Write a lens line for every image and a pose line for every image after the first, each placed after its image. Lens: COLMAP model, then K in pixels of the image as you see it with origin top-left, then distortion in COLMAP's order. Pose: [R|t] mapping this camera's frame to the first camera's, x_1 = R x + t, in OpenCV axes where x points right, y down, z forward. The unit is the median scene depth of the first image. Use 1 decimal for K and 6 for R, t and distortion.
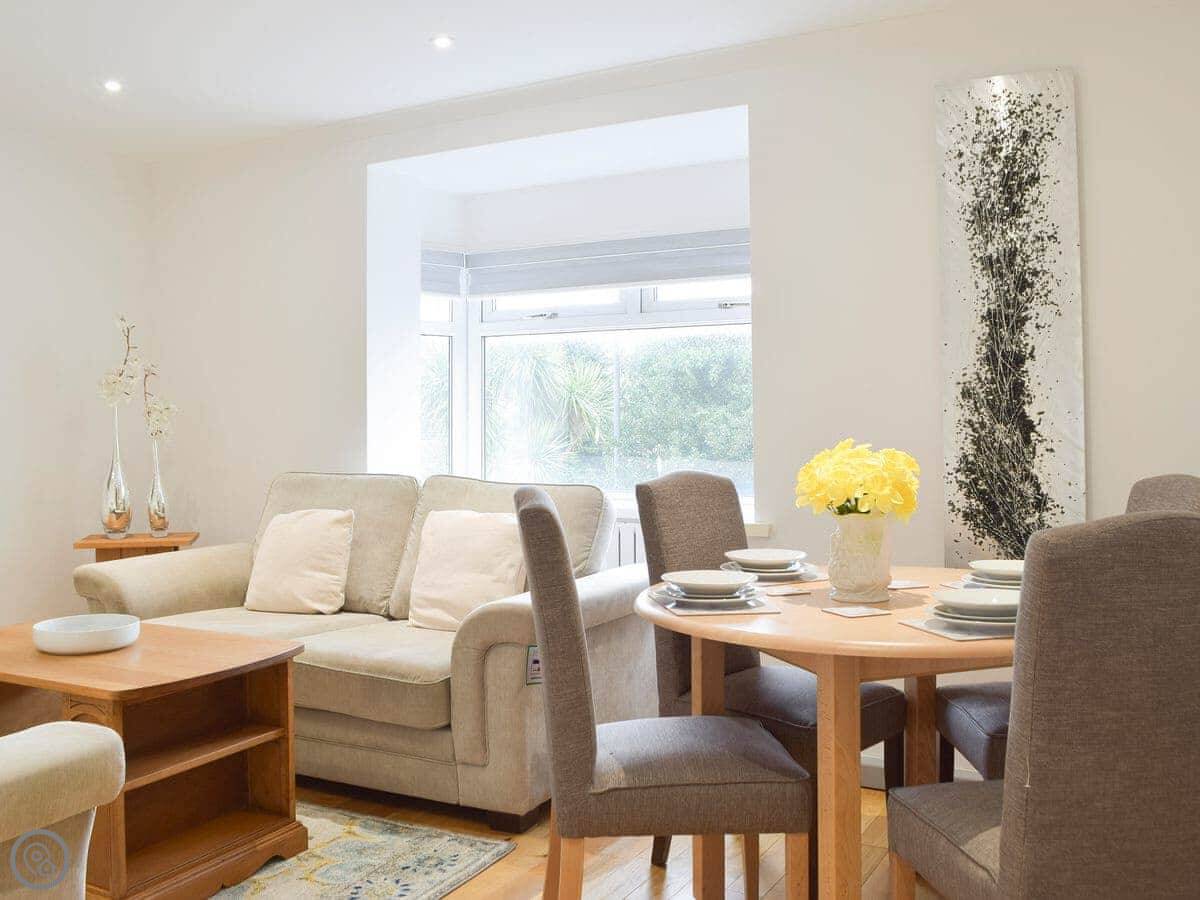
lens RADIAL K [[1090.1, 0, 653.2], [0, 1090.1, 399.5], [0, 0, 1]] dist [-0.076217, 0.015346]
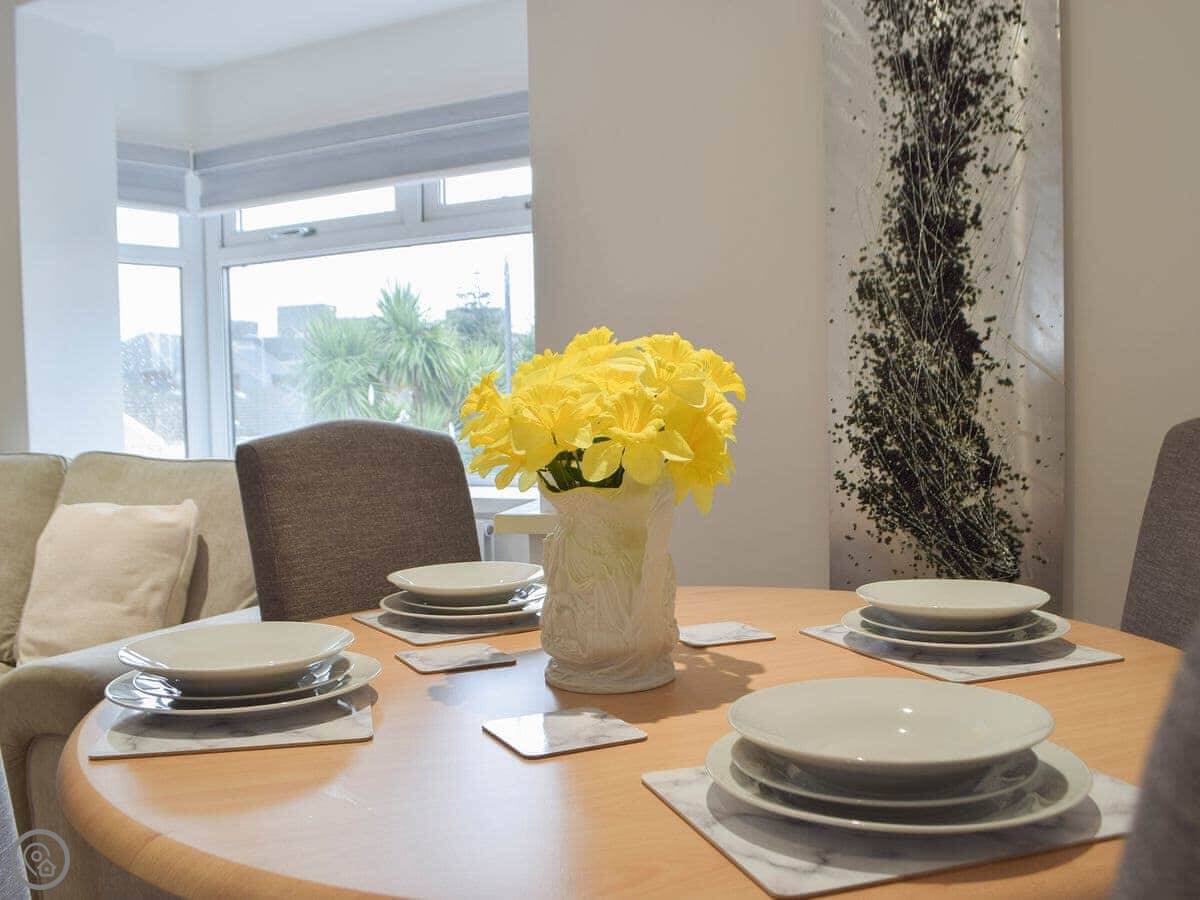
lens RADIAL K [[1126.7, 0, 659.5], [0, 1126.7, 492.4], [0, 0, 1]] dist [-0.063434, 0.000012]
pose [[0.996488, -0.017882, 0.081808, 0.126000], [0.010195, 0.995574, 0.093429, 0.046581], [-0.083116, -0.092267, 0.992259, 0.394915]]
